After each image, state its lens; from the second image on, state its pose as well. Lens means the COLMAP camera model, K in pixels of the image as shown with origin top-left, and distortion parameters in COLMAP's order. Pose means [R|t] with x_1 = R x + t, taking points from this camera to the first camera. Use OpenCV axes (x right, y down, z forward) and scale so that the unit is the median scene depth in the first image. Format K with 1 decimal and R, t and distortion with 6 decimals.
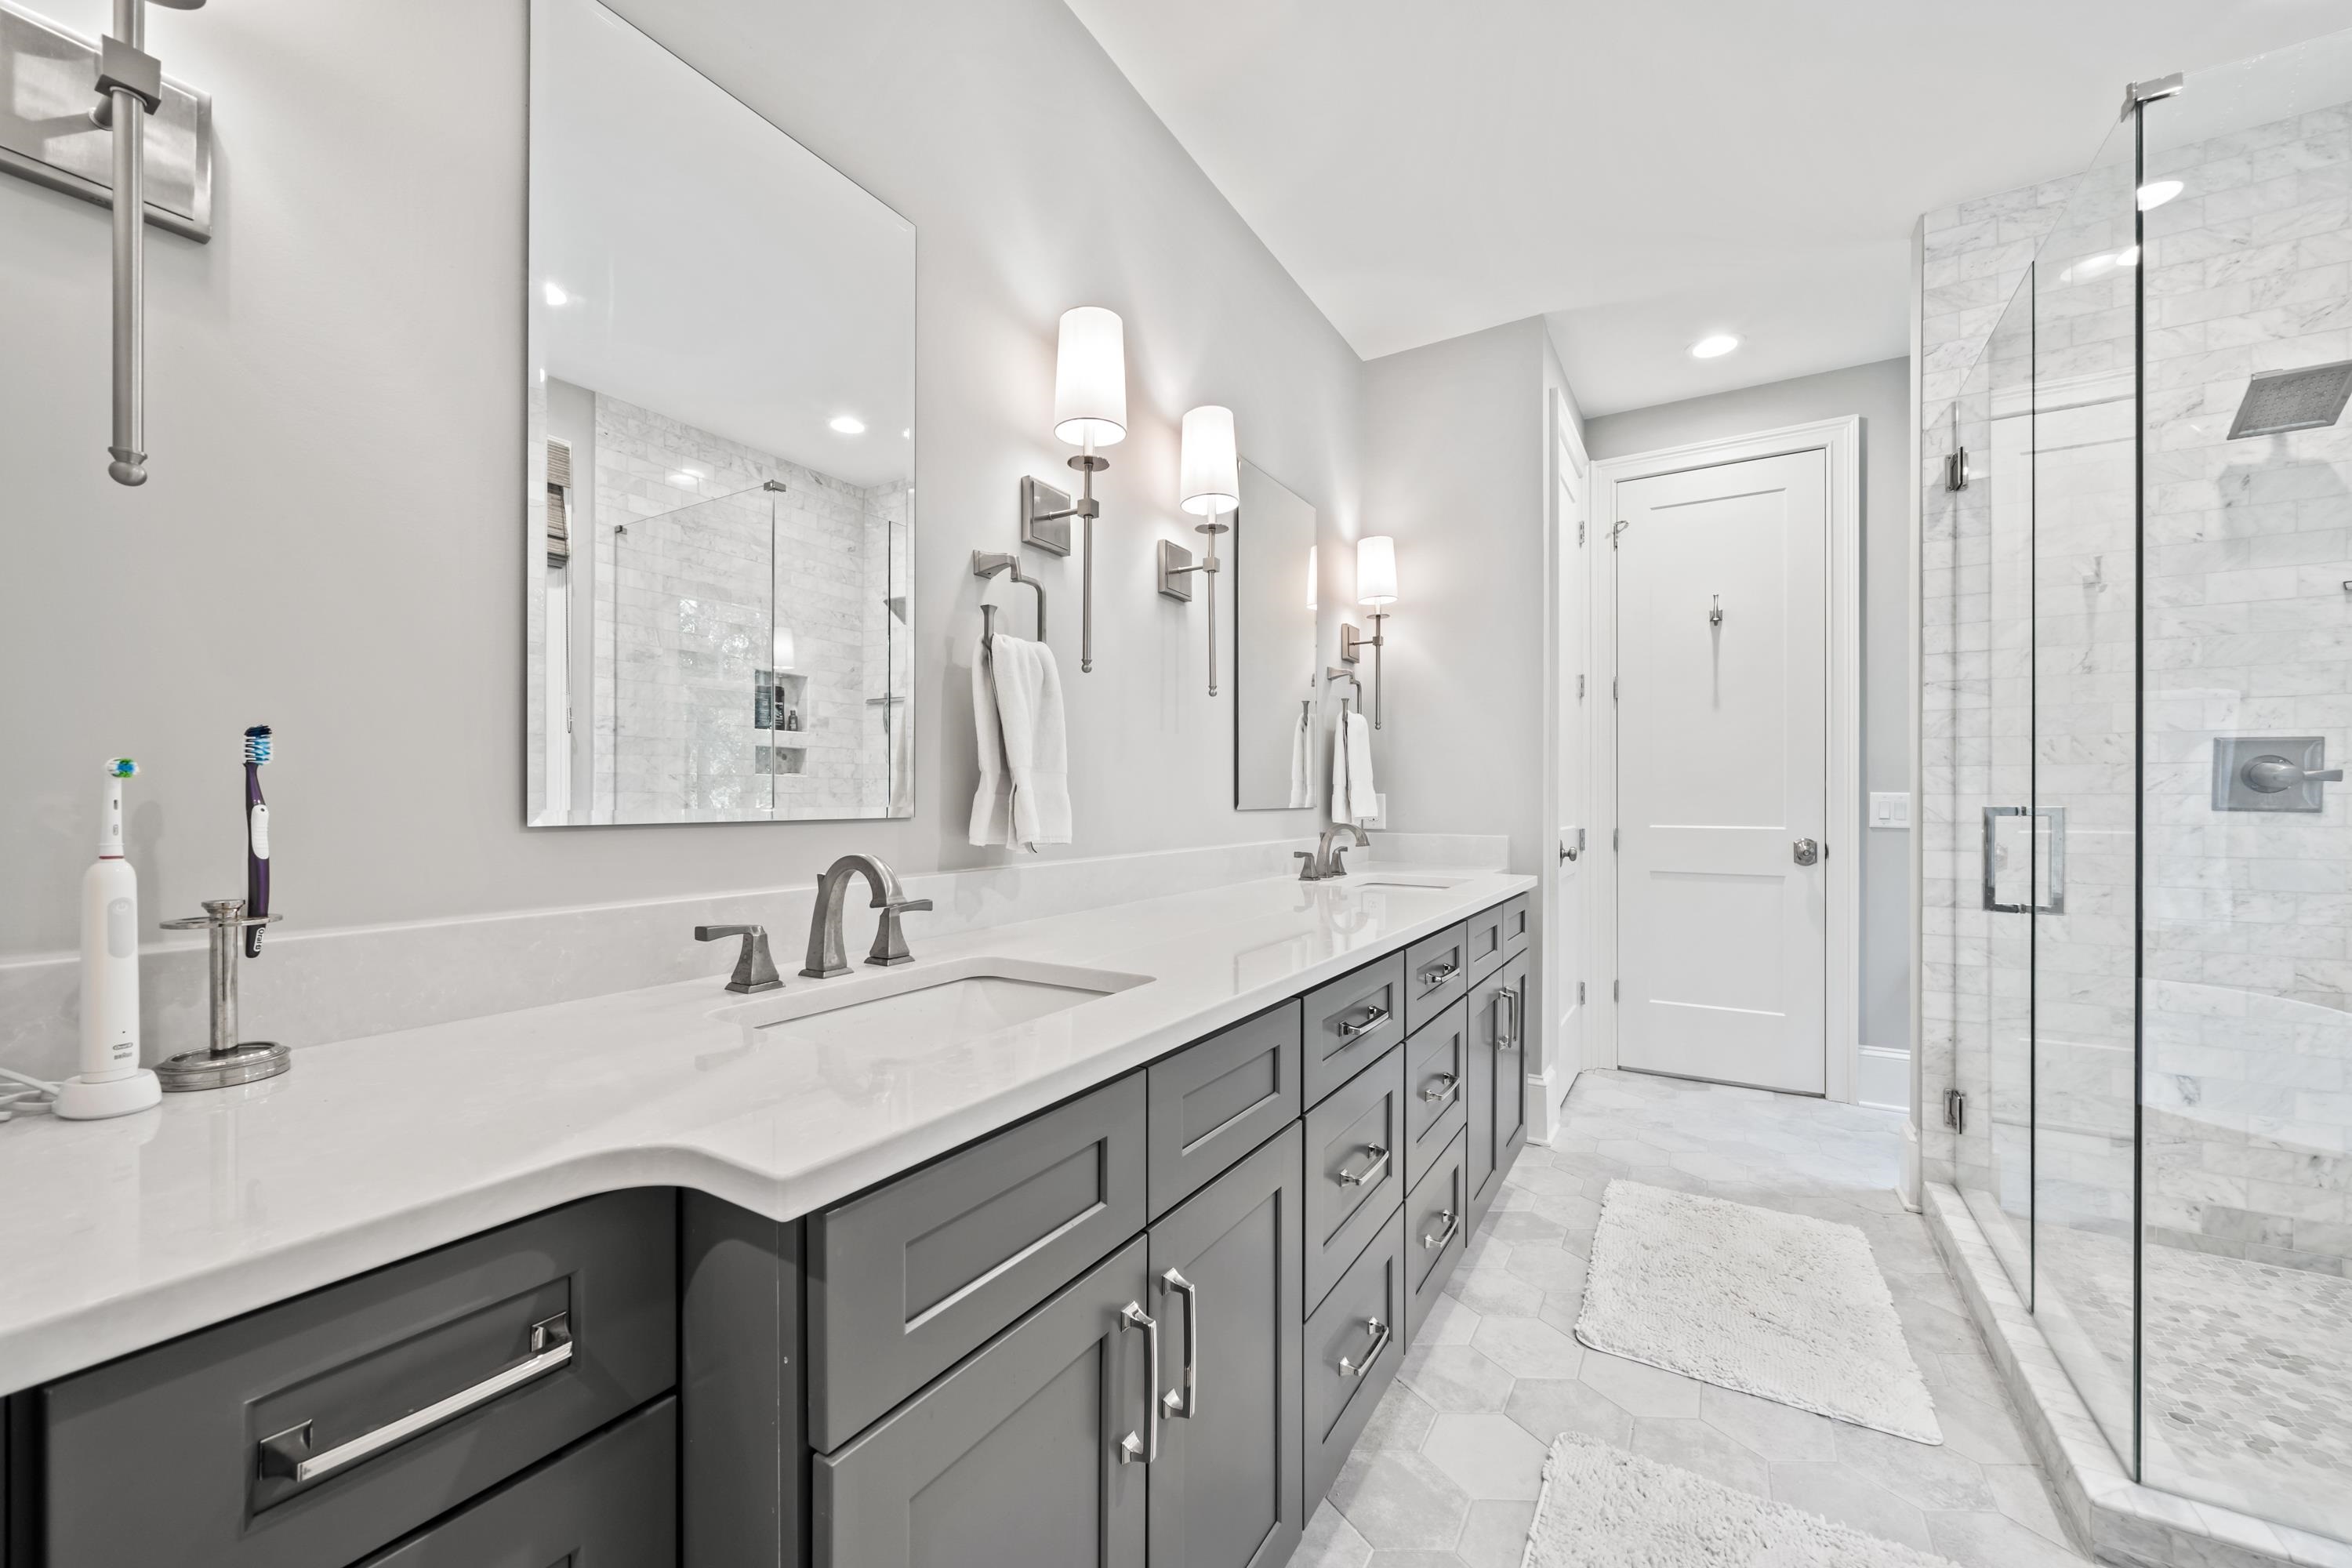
lens RADIAL K [[898.2, 0, 1174.3], [0, 898.2, 801.8], [0, 0, 1]] dist [-0.001590, -0.000104]
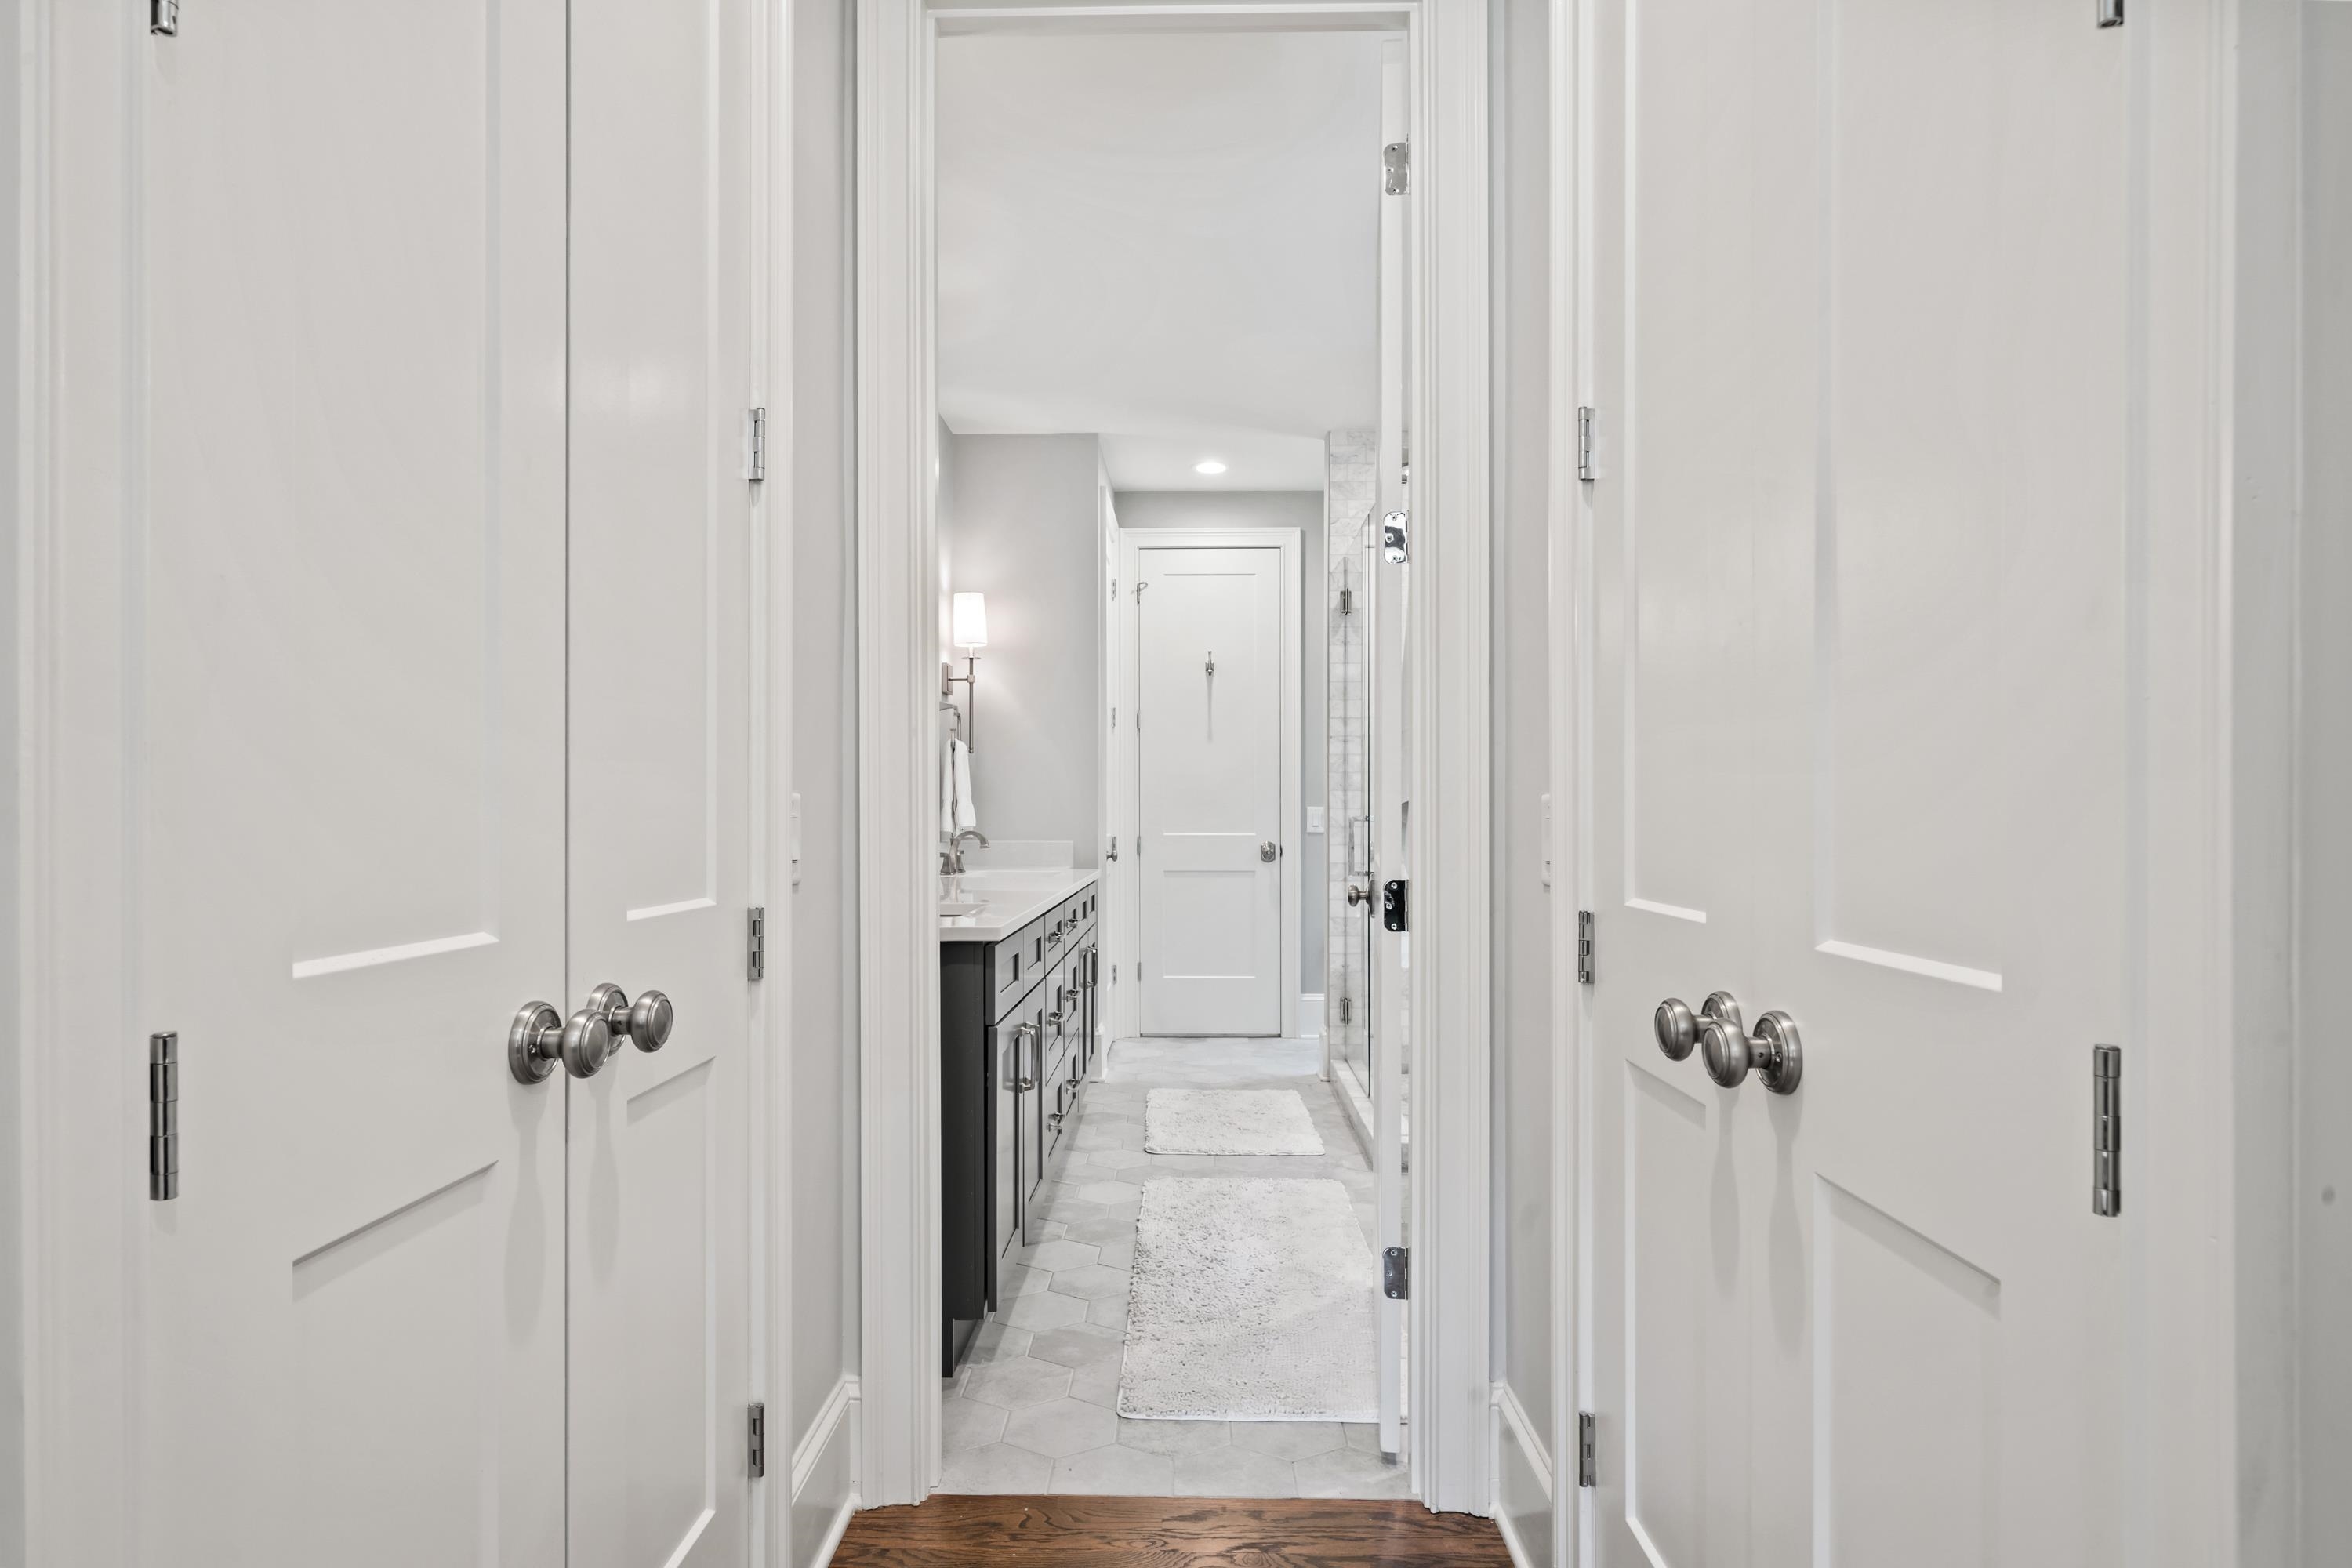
lens RADIAL K [[1226.6, 0, 1175.0], [0, 1226.6, 829.0], [0, 0, 1]] dist [-0.001312, -0.000529]
pose [[0.861936, -0.006694, 0.506973, -0.467917], [0.001714, 0.999946, 0.010288, 0.004469], [-0.507014, -0.007999, 0.861901, -0.689681]]
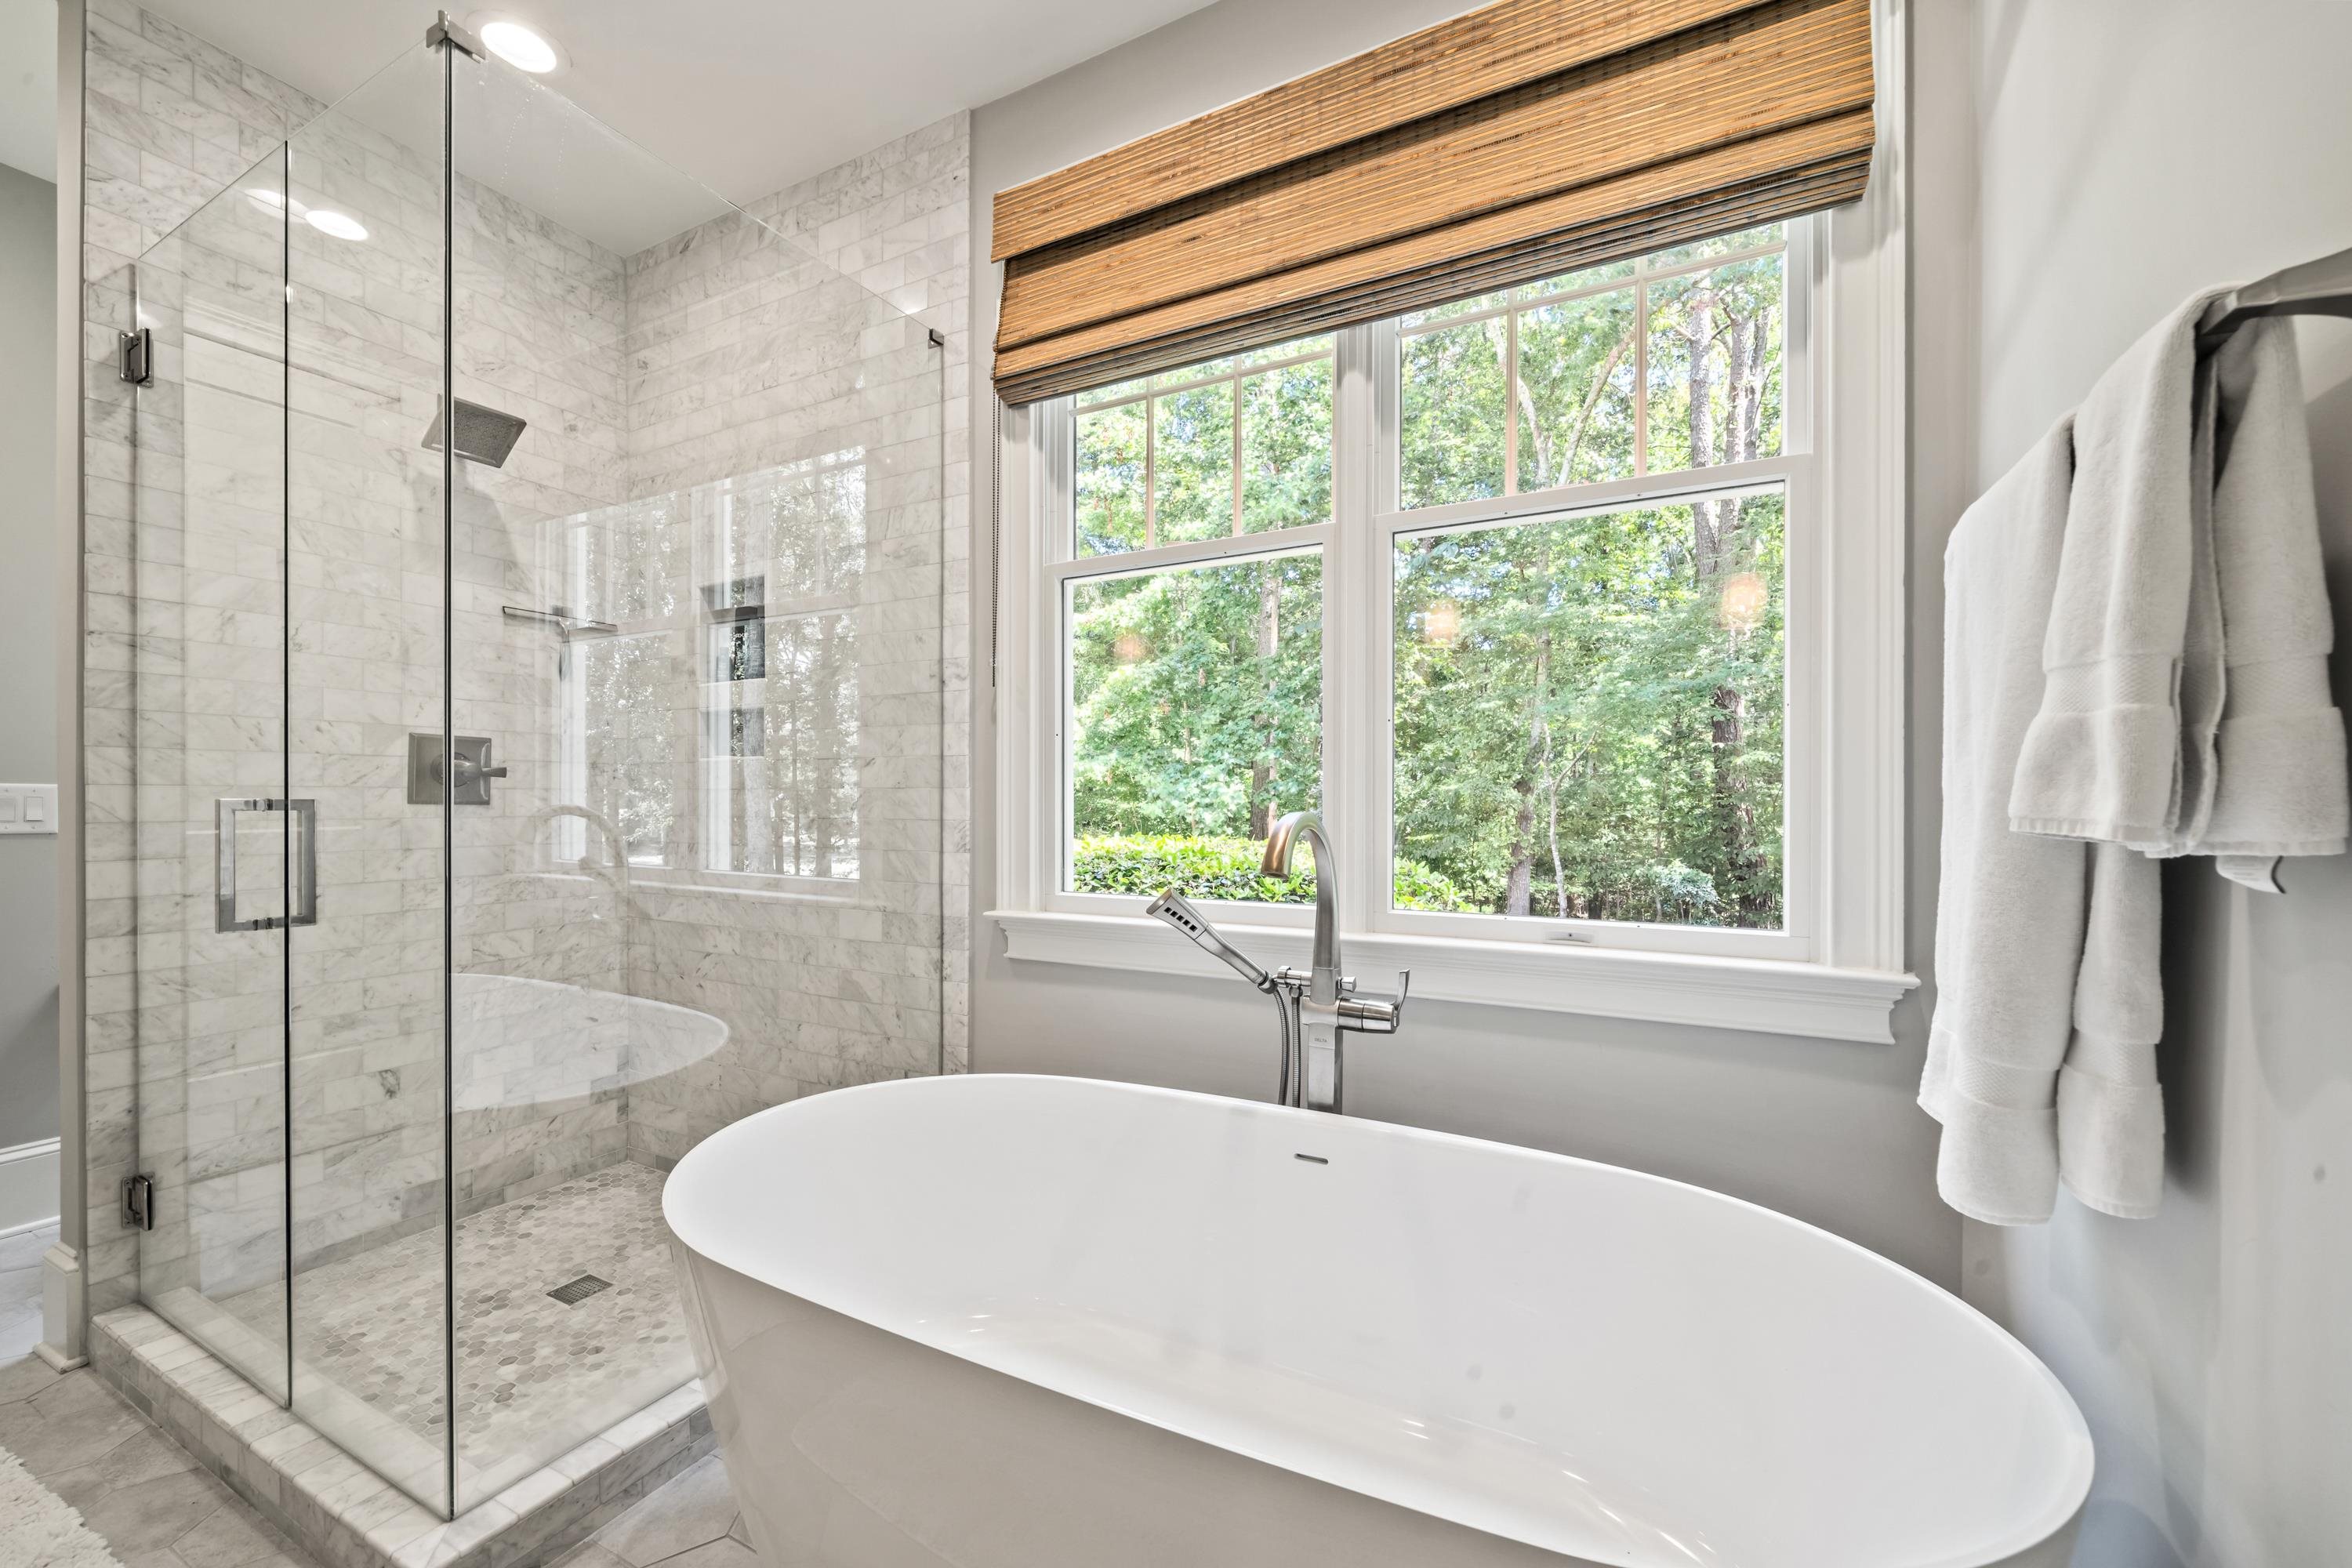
lens RADIAL K [[939.5, 0, 1174.4], [0, 939.5, 800.3], [0, 0, 1]] dist [-0.003229, -0.000034]
pose [[-0.054890, -0.002302, 0.998490, 0.034627], [0.003234, 0.999992, 0.002483, 0.005538], [-0.998487, 0.003365, -0.054883, 0.168473]]
